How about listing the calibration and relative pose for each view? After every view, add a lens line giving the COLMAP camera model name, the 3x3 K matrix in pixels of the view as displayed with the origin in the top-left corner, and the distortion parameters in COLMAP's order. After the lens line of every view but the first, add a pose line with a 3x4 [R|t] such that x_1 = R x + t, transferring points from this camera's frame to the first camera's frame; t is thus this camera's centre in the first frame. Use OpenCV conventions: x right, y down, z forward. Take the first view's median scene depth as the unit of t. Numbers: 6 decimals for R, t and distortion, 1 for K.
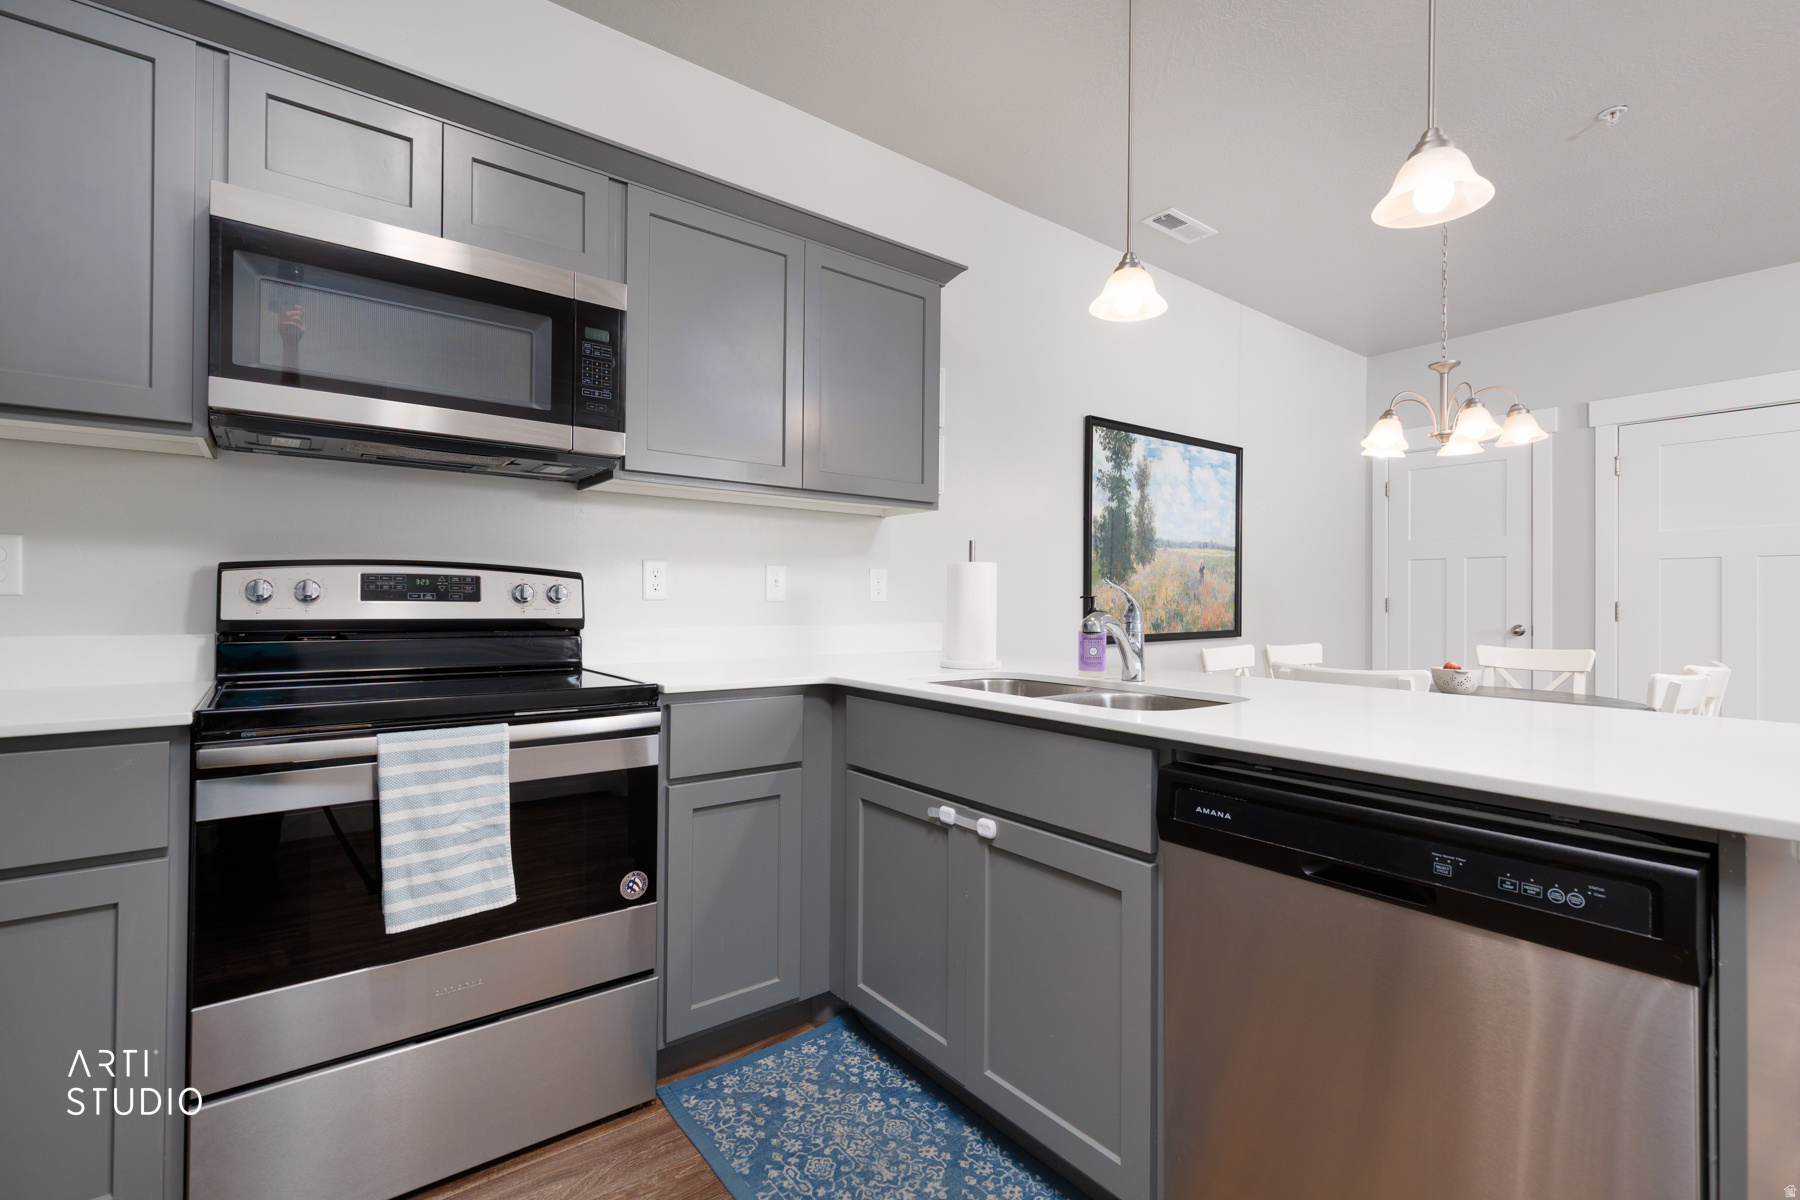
lens RADIAL K [[812.2, 0, 903.4], [0, 812.2, 603.3], [0, 0, 1]] dist [0.001067, 0.000126]
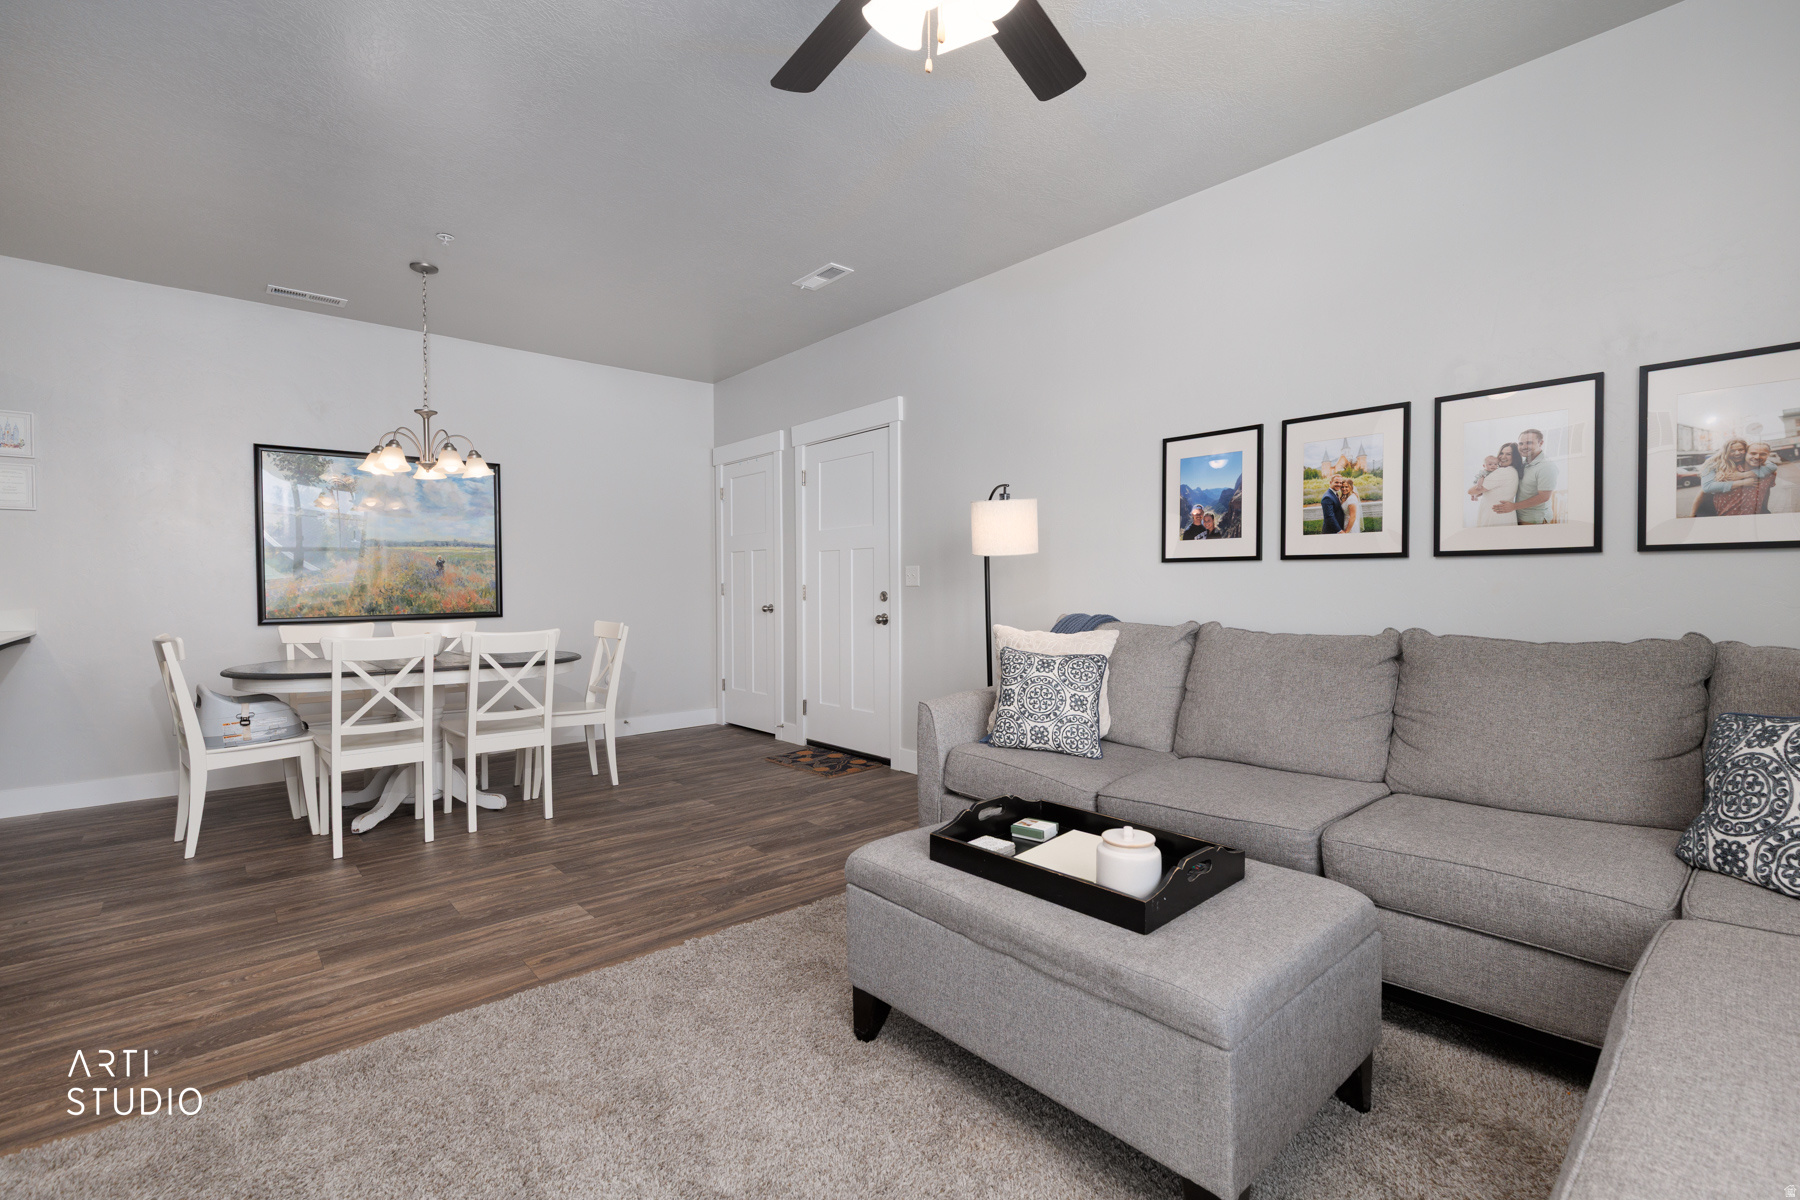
lens RADIAL K [[812.2, 0, 898.0], [0, 812.2, 601.4], [0, 0, 1]] dist [0.001067, 0.000126]
pose [[0.997263, -0.012207, 0.072914, 0.966133], [0.011295, 0.999853, 0.012906, 0.008379], [-0.073061, -0.012047, 0.997255, -0.290035]]
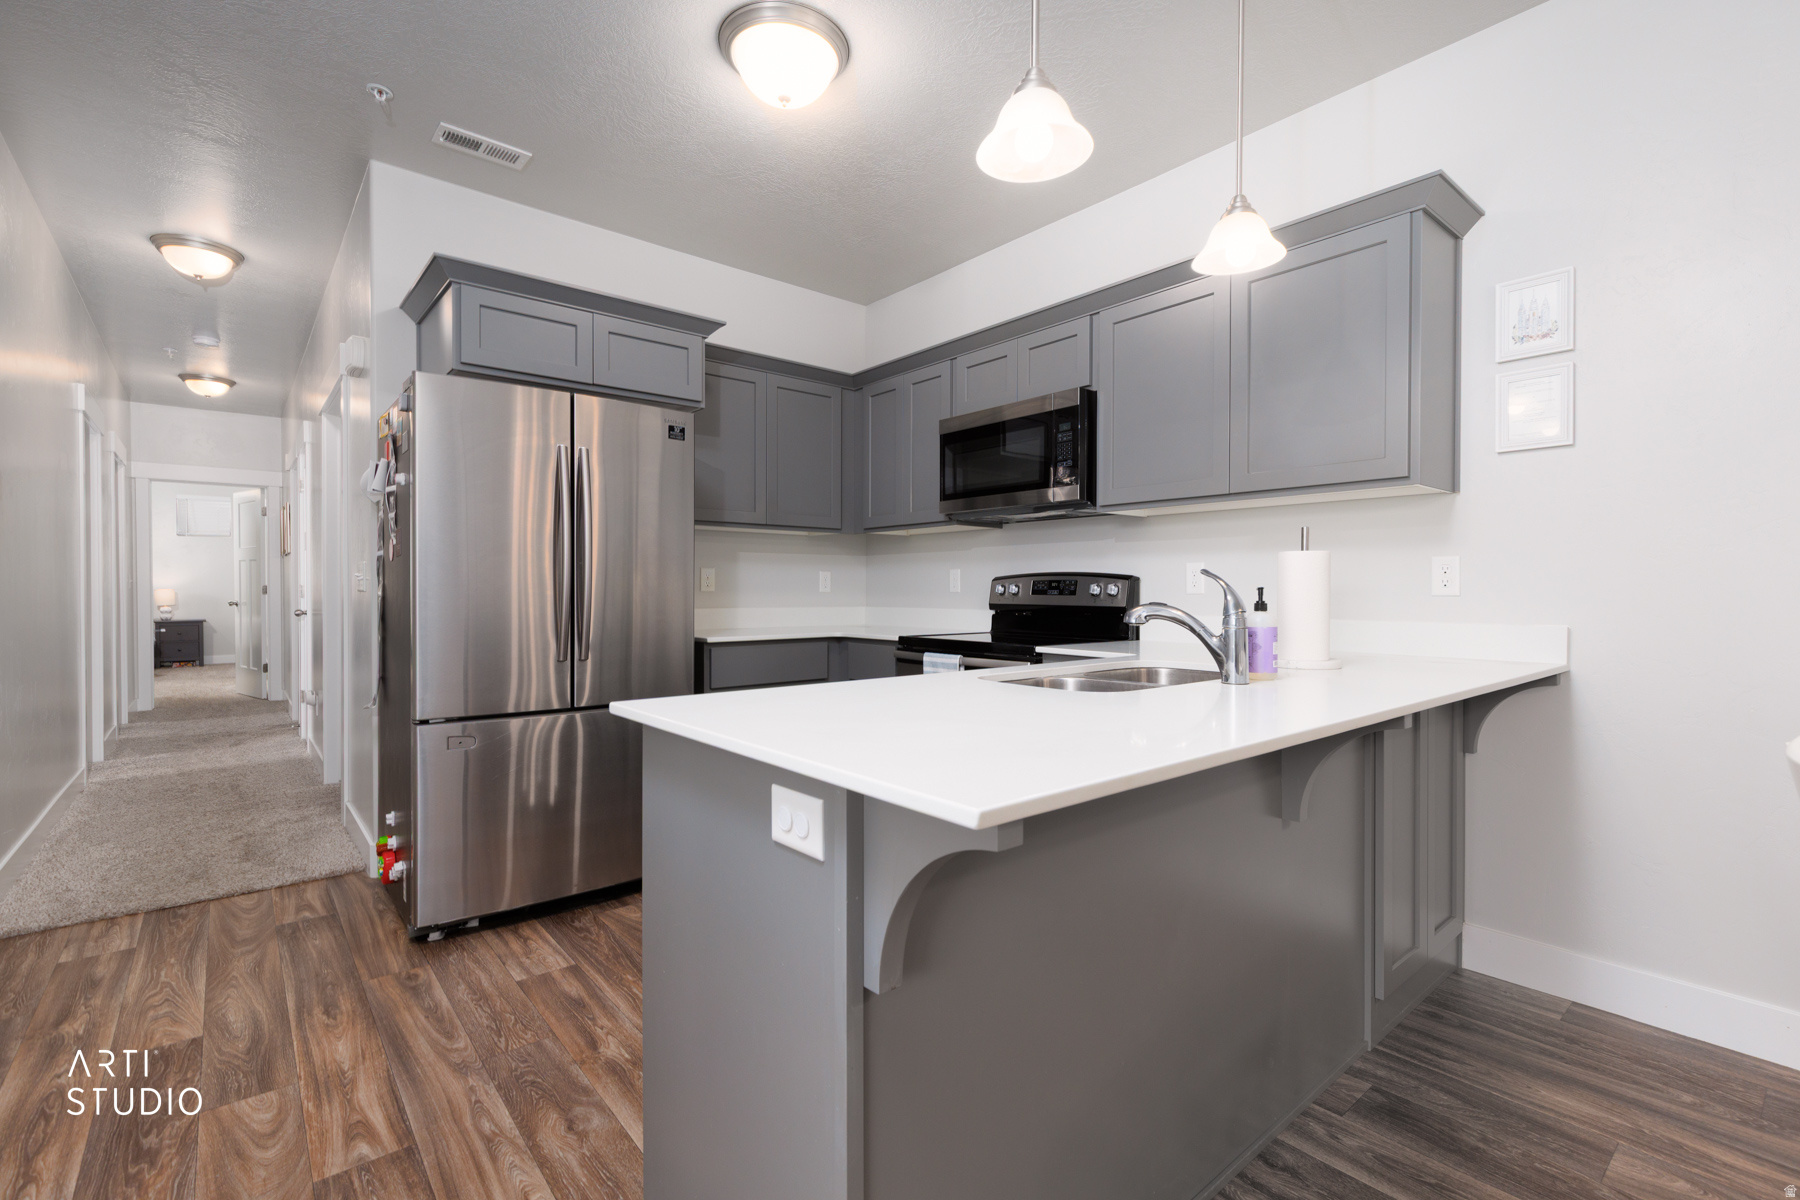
lens RADIAL K [[812.2, 0, 892.5], [0, 812.2, 603.2], [0, 0, 1]] dist [0.001067, 0.000126]
pose [[0.041418, 0.000458, -0.999142, 1.284290], [-0.000127, 1.000000, 0.000453, 0.014173], [0.999142, 0.000108, 0.041418, 0.694296]]
